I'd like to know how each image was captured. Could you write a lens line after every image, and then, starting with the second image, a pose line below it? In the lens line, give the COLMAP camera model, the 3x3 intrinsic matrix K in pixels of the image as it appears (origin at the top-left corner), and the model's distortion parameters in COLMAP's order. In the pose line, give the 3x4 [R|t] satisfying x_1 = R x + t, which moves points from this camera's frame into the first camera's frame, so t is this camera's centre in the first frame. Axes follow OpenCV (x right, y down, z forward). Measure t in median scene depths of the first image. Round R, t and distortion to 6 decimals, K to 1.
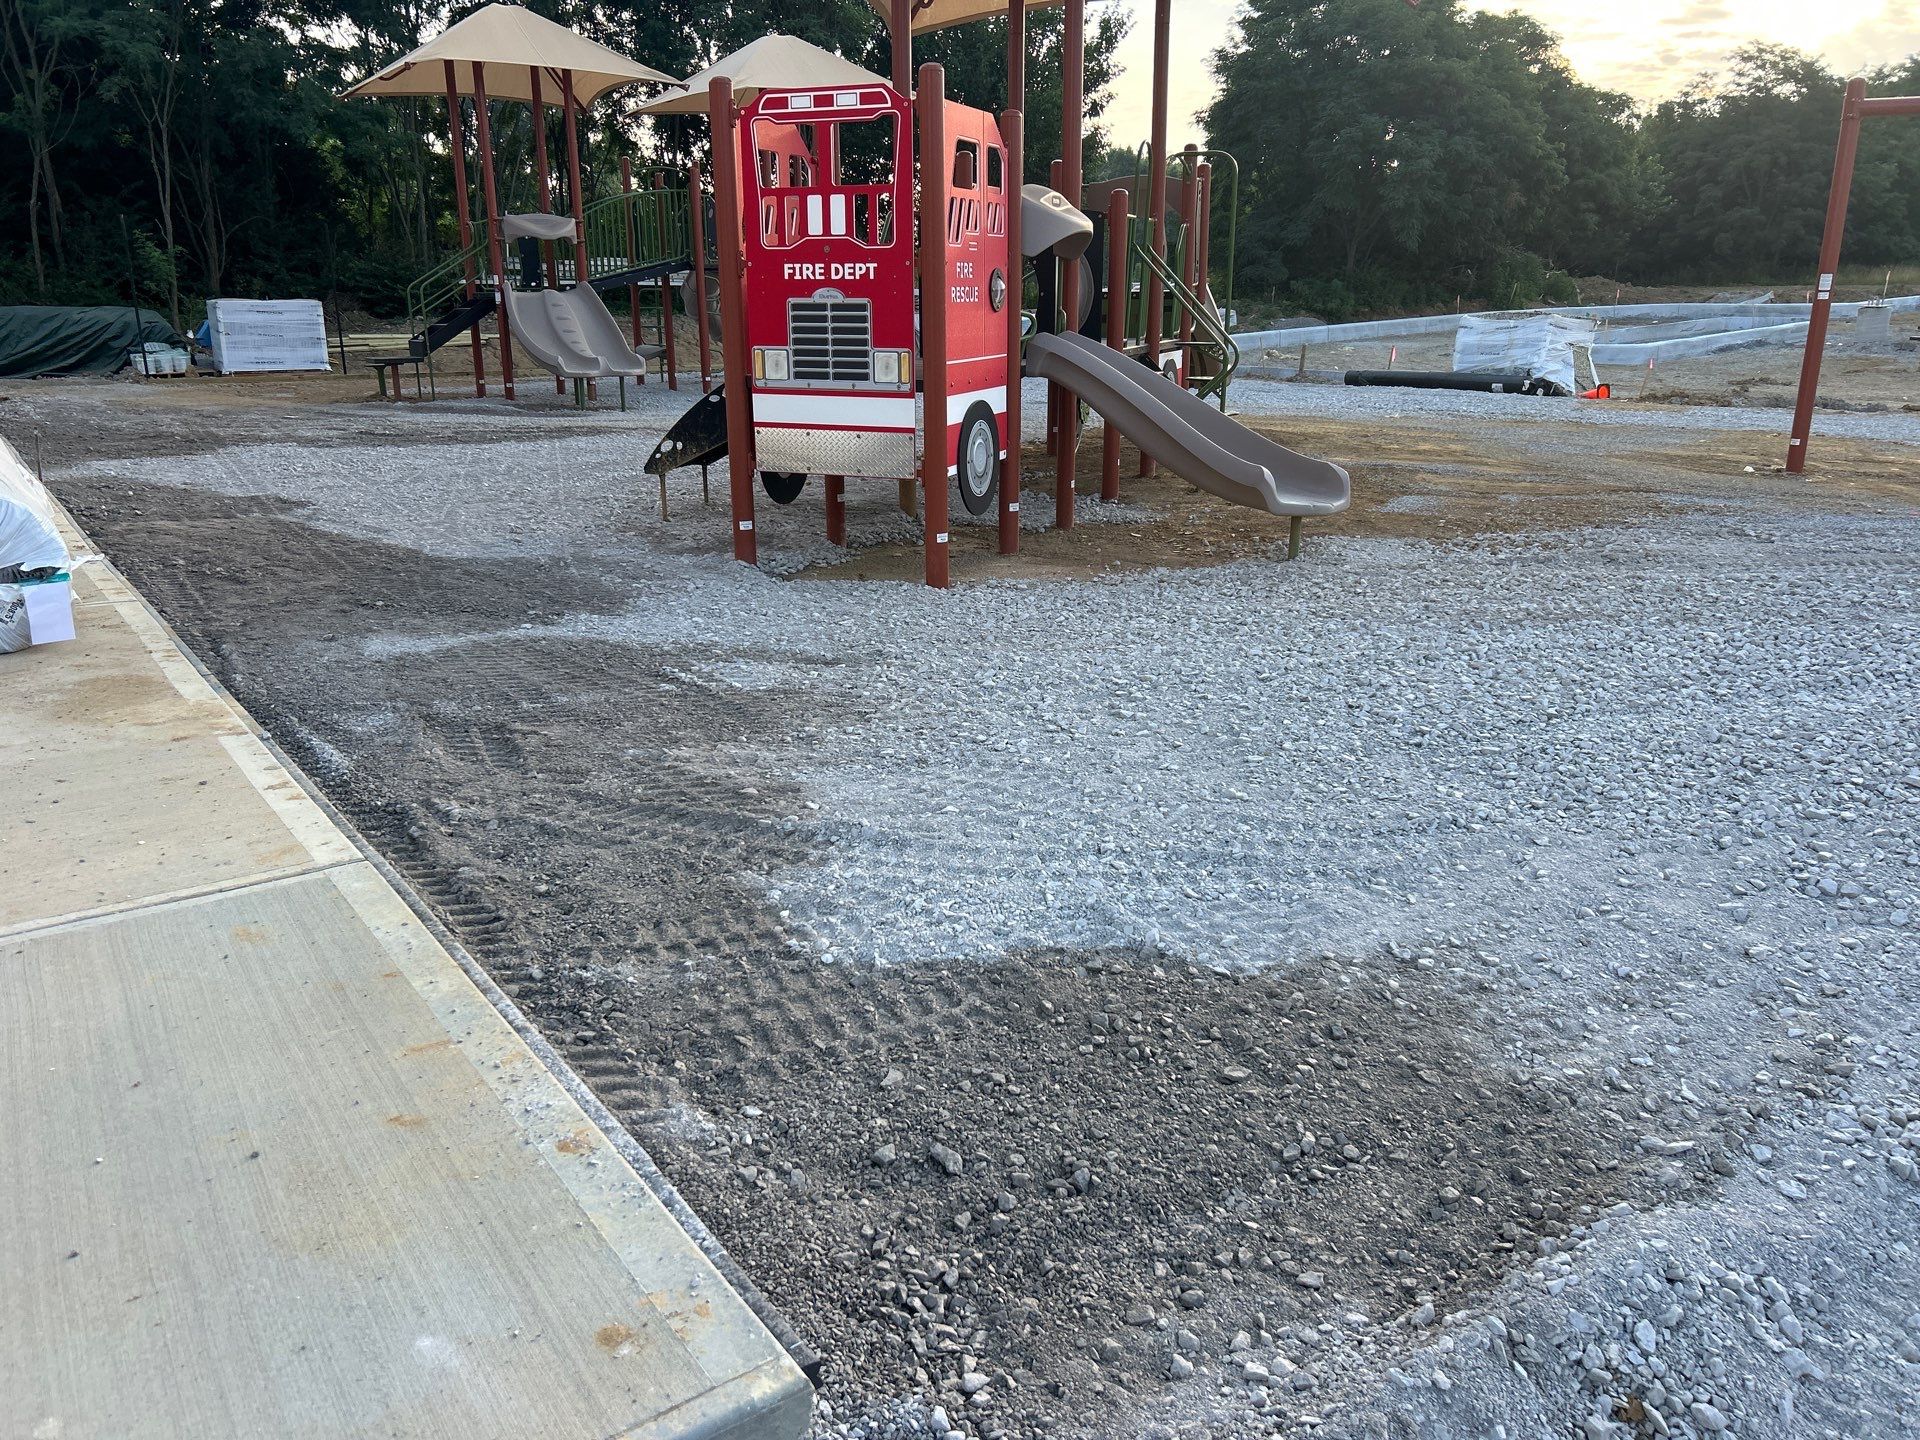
lens RADIAL K [[1471.5, 0, 949.9], [0, 1471.5, 708.7], [0, 0, 1]] dist [0.046057, -0.012232]
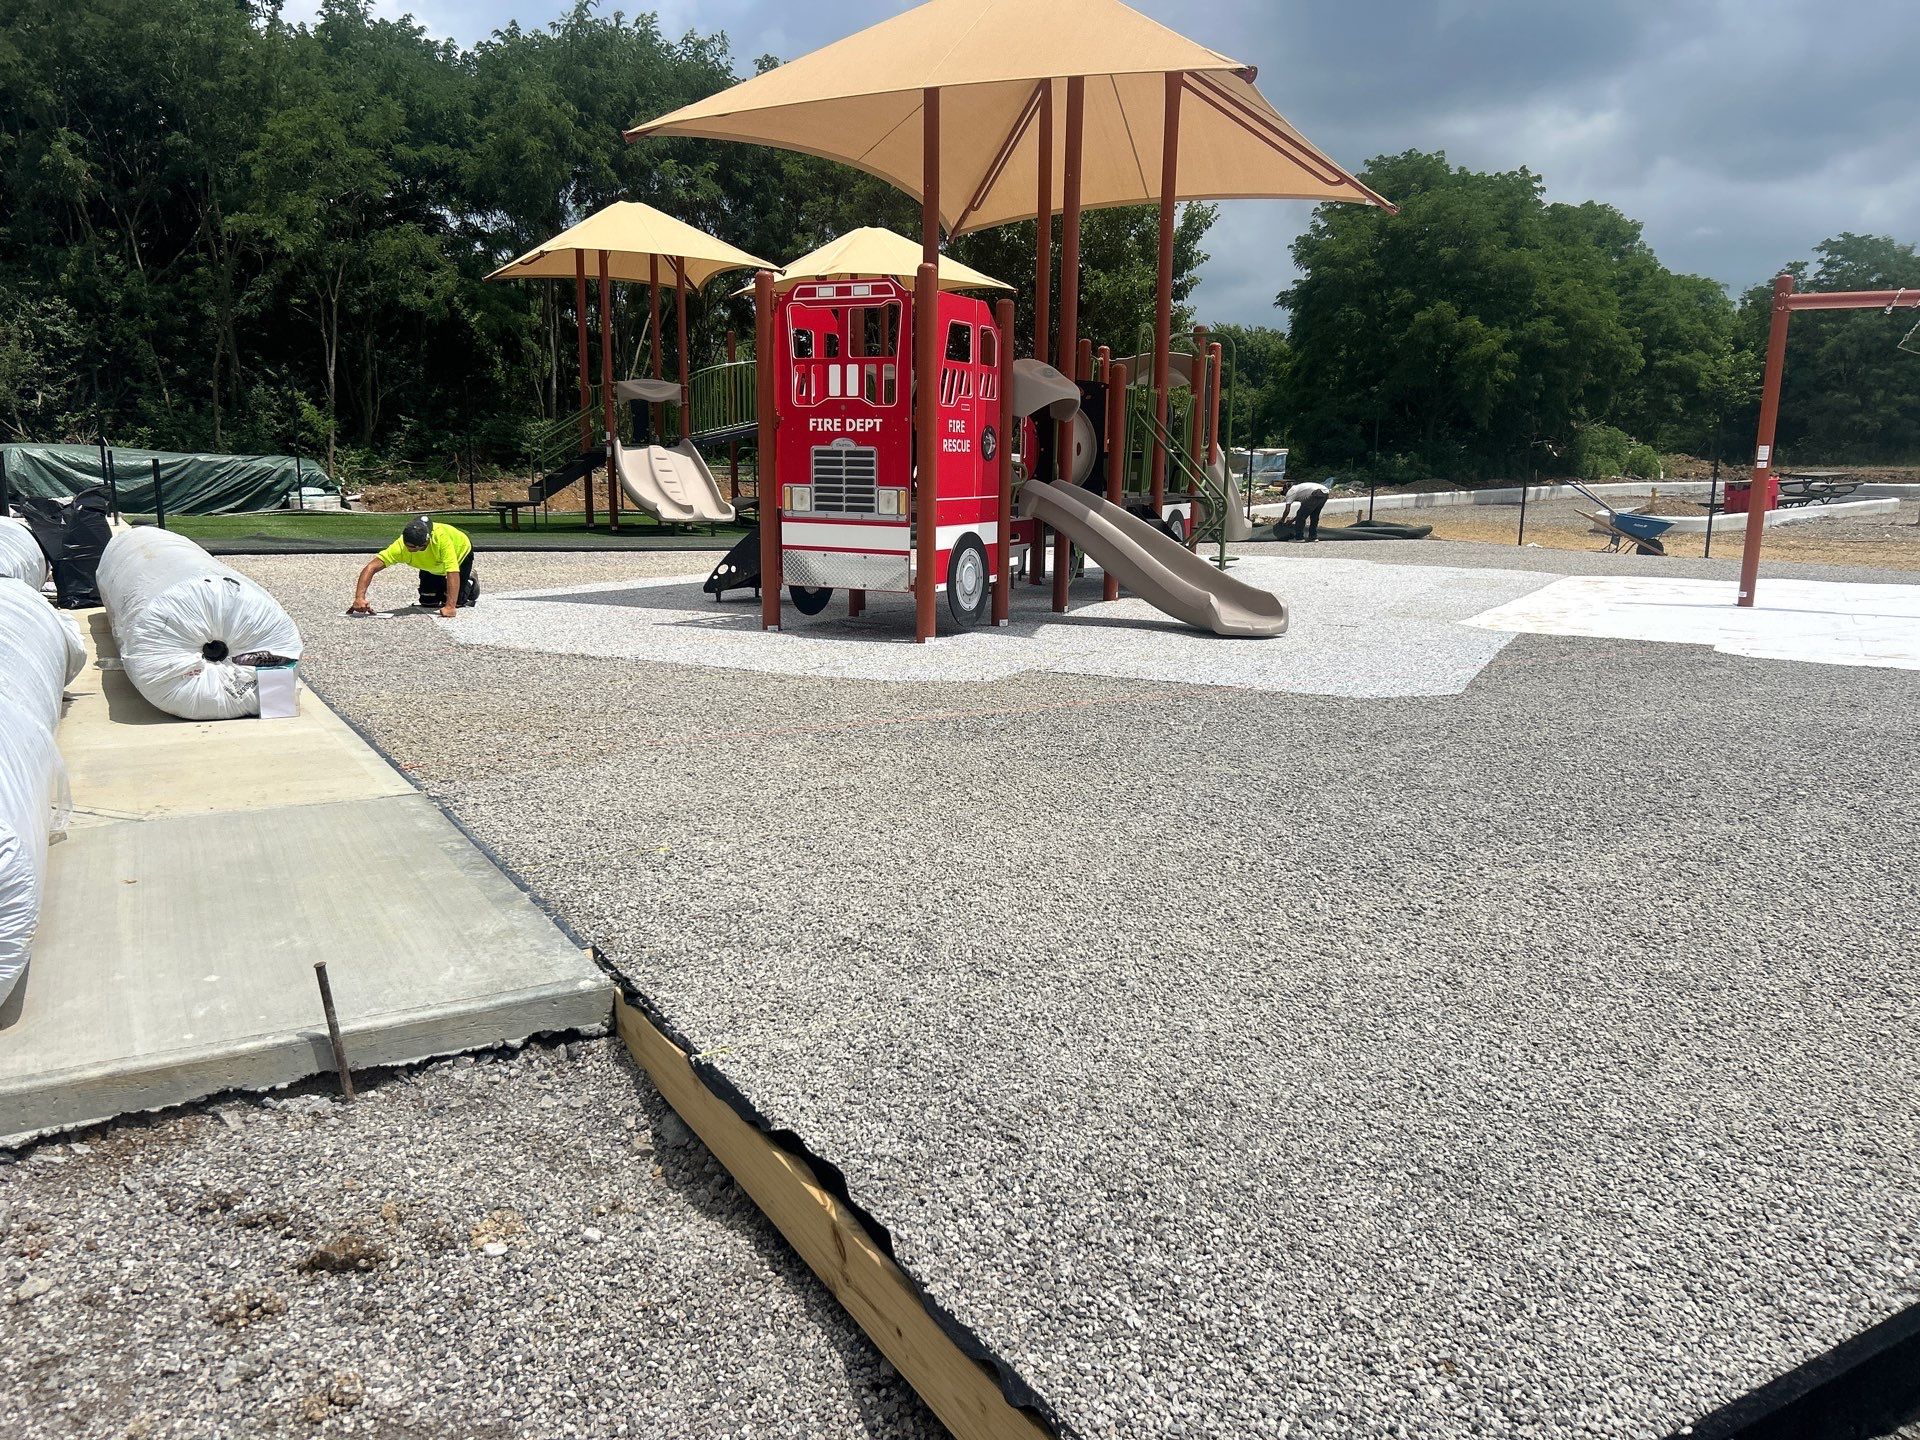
lens RADIAL K [[1471.5, 0, 969.2], [0, 1471.5, 733.0], [0, 0, 1]] dist [0.046057, -0.012232]
pose [[0.997696, 0.028747, -0.061454, 0.101807], [-0.034250, 0.995310, -0.090470, 0.065403], [0.058565, 0.092366, 0.994001, -0.186590]]
